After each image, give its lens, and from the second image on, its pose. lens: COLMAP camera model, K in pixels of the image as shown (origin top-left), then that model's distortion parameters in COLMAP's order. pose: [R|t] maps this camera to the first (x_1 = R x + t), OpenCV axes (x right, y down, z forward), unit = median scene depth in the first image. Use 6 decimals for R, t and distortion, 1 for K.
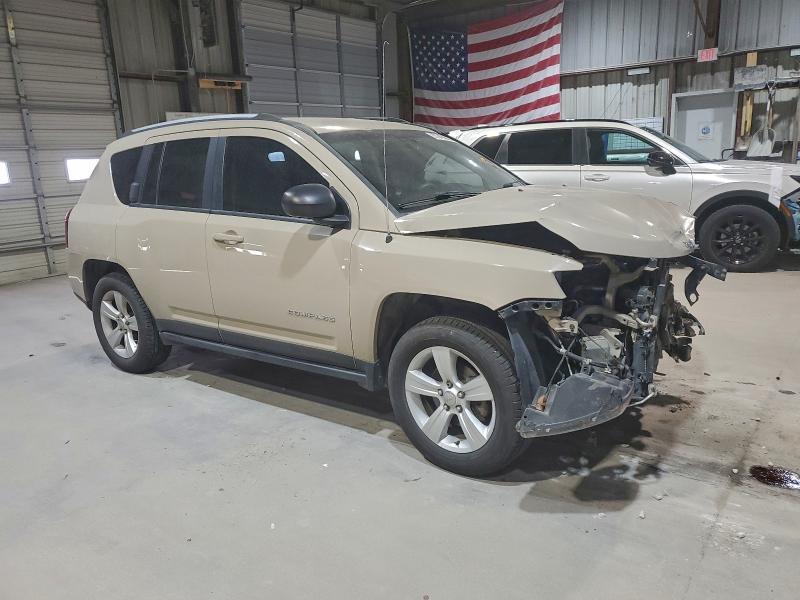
lens RADIAL K [[624.8, 0, 399.5], [0, 624.8, 300.0], [0, 0, 1]] dist [0.015584, -0.007192]
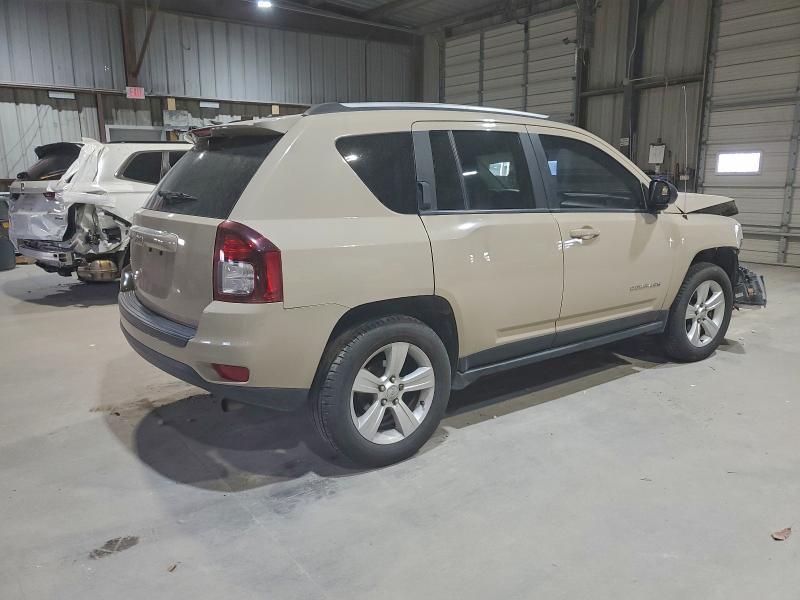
lens RADIAL K [[624.8, 0, 399.6], [0, 624.8, 302.2], [0, 0, 1]] dist [0.015584, -0.007192]
pose [[0.278821, -0.143823, 0.949512, -0.448567], [0.206414, 0.974588, 0.087009, -0.046970], [-0.937898, 0.171733, 0.301423, 0.330758]]
